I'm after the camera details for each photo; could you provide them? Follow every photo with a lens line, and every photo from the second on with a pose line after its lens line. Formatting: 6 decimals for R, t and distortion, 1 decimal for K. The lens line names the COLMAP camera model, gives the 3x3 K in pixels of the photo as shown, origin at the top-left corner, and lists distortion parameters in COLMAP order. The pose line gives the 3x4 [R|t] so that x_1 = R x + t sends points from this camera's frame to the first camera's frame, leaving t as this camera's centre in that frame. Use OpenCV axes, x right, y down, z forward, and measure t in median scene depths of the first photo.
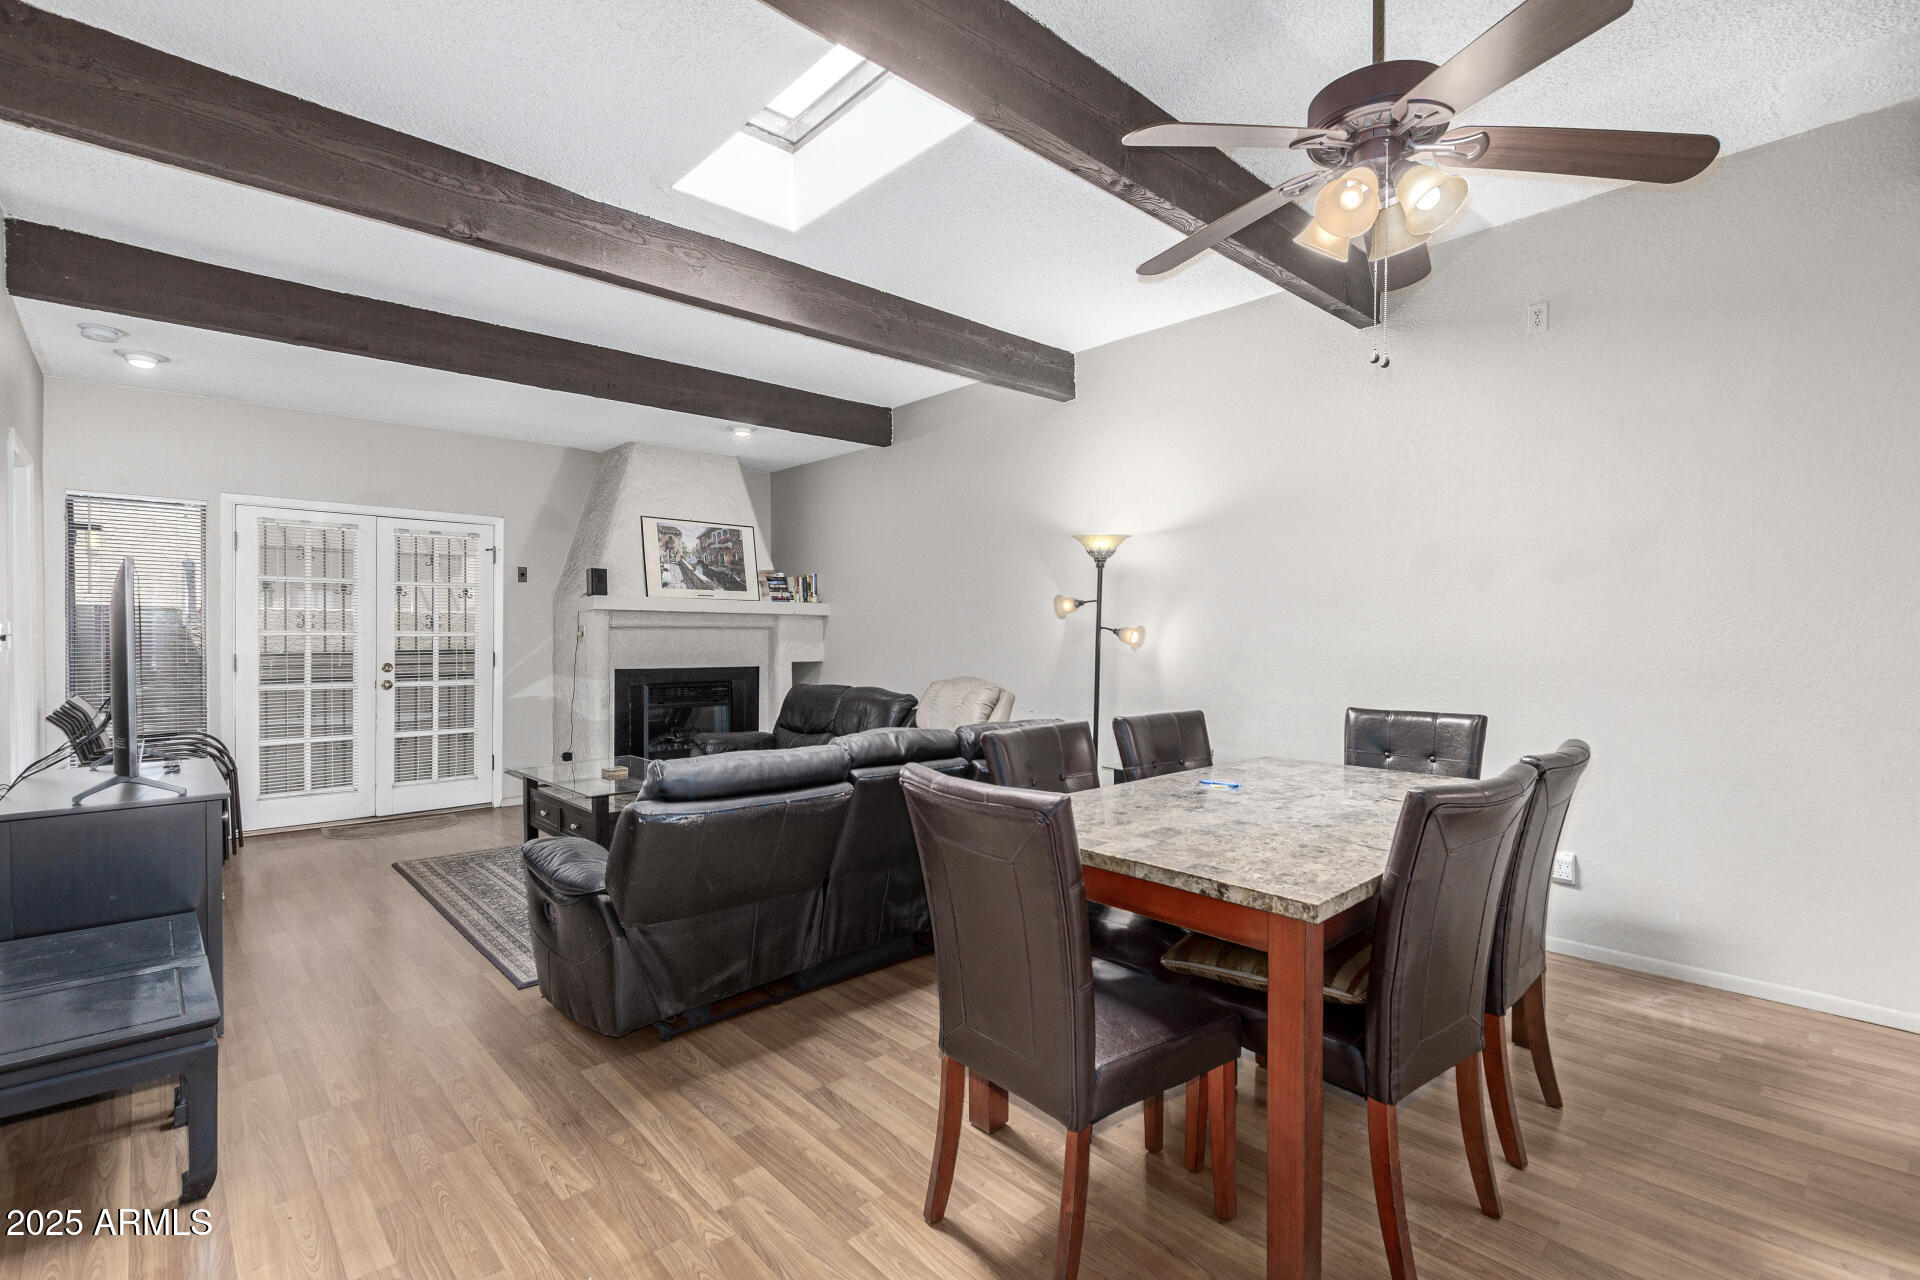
lens RADIAL K [[883.9, 0, 987.7], [0, 883.9, 640.7], [0, 0, 1]] dist [0.009411, -0.003874]
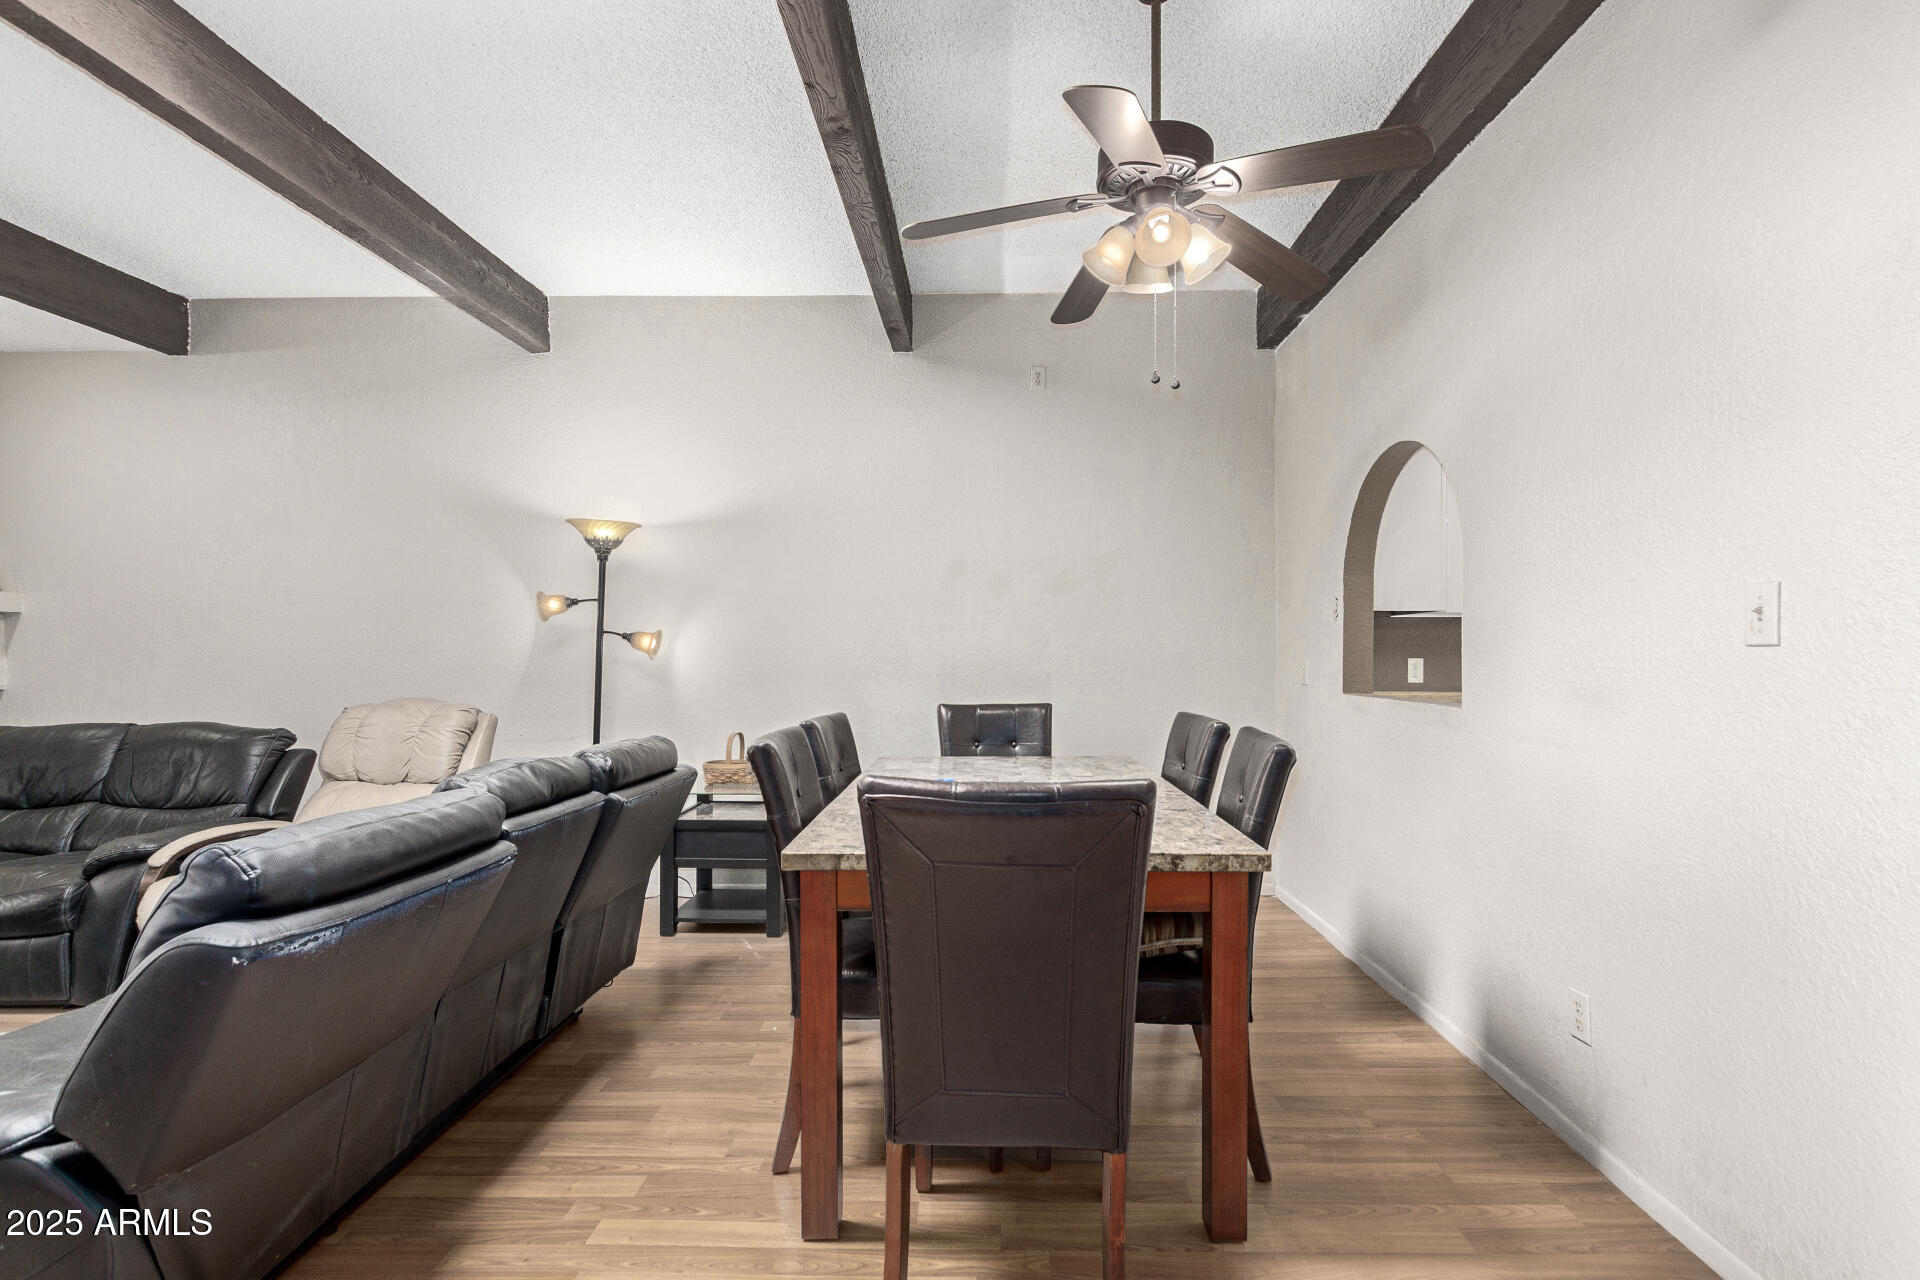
lens RADIAL K [[883.9, 0, 966.2], [0, 883.9, 654.9], [0, 0, 1]] dist [0.009411, -0.003874]
pose [[0.695731, -0.003184, 0.718296, -0.264483], [0.012178, 0.999899, -0.007364, 0.019549], [-0.718200, 0.013871, 0.695699, 0.190265]]
